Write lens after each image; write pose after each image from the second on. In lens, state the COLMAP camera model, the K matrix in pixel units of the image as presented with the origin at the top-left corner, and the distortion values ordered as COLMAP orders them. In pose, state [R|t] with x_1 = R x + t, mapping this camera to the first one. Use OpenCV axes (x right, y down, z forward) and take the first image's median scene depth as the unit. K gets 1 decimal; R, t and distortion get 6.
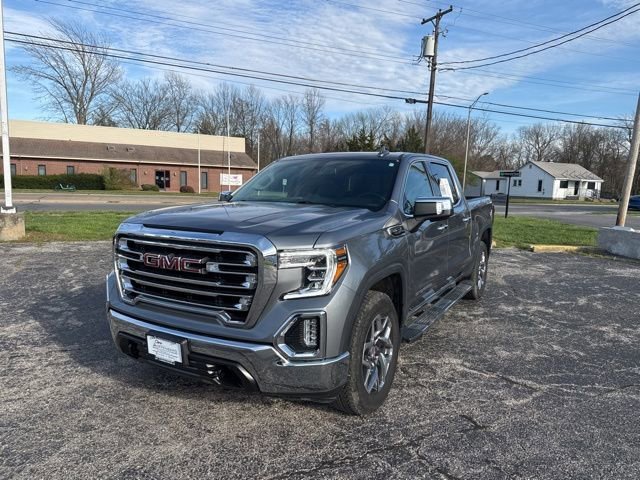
lens RADIAL K [[472.6, 0, 320.0], [0, 472.6, 240.0], [0, 0, 1]] dist [-0.001164, -0.005962]
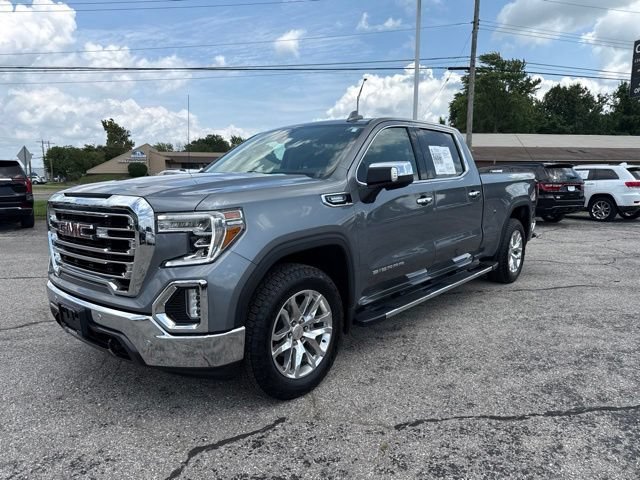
lens RADIAL K [[472.6, 0, 320.0], [0, 472.6, 240.0], [0, 0, 1]] dist [-0.001164, -0.005962]
pose [[0.979846, -0.002247, -0.199743, 0.393217], [0.003532, 0.999975, 0.006074, 0.067691], [0.199724, -0.006657, 0.979829, 0.155739]]
